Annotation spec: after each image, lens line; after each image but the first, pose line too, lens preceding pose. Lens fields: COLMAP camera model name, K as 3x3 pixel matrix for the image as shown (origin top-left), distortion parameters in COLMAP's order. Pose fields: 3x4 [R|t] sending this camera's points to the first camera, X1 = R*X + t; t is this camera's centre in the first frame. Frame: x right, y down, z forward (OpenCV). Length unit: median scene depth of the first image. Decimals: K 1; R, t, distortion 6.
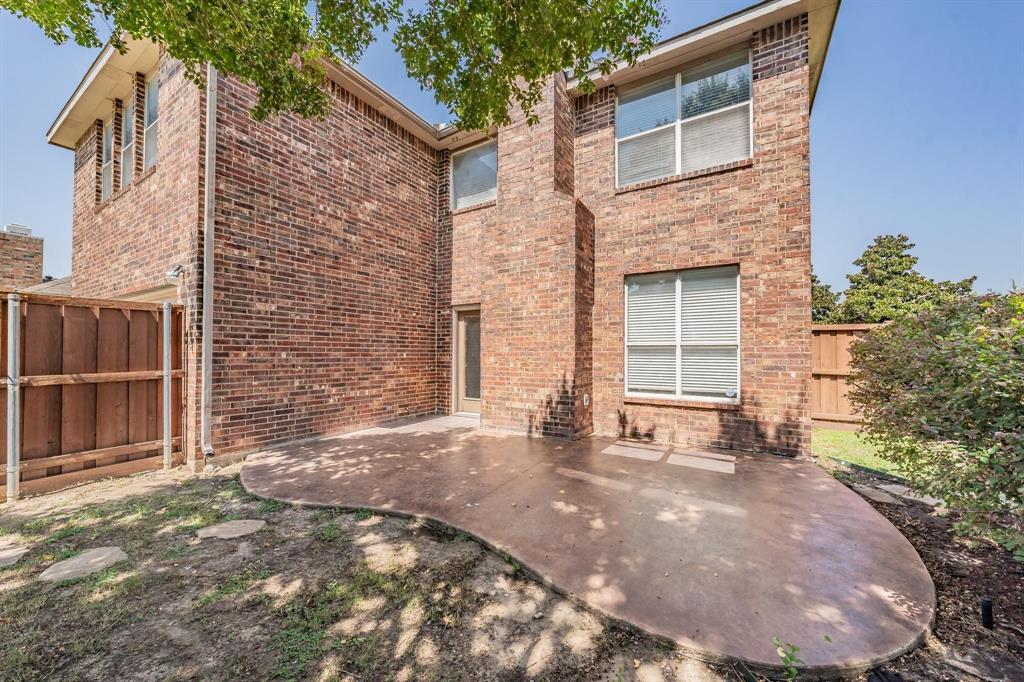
lens RADIAL K [[364.5, 0, 514.1], [0, 364.5, 346.5], [0, 0, 1]] dist [-0.001872, -0.000387]
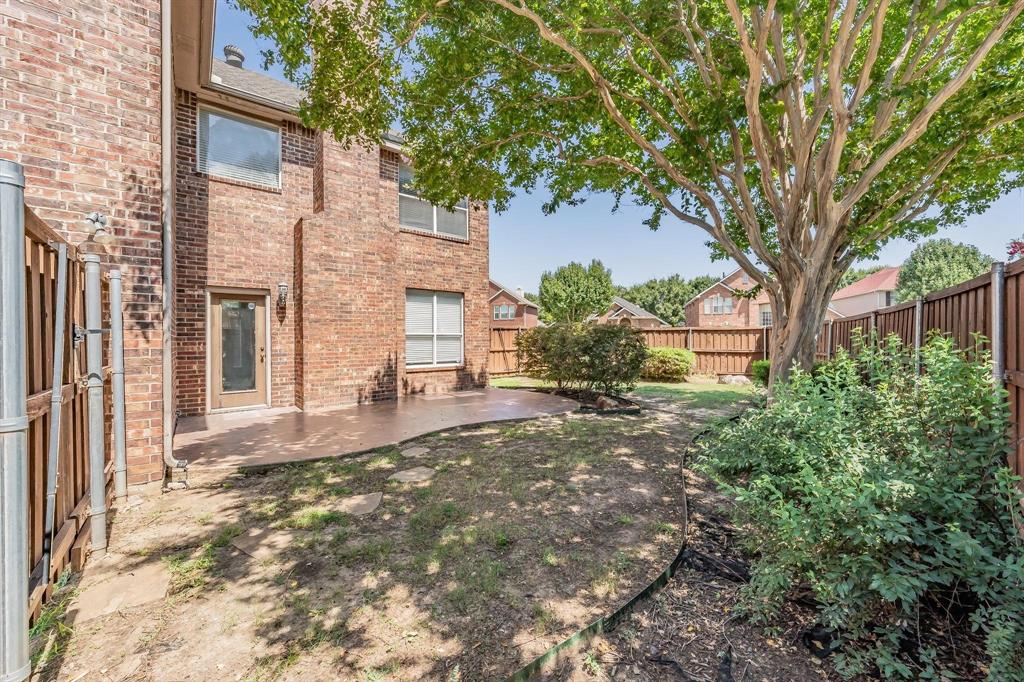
lens RADIAL K [[390.9, 0, 515.3], [0, 390.9, 340.8], [0, 0, 1]] dist [-0.002886, -0.000341]
pose [[0.358746, -0.007458, 0.933406, -1.086853], [-0.006716, 0.999922, 0.010571, 0.002689], [-0.933411, -0.010060, 0.358667, 0.002120]]
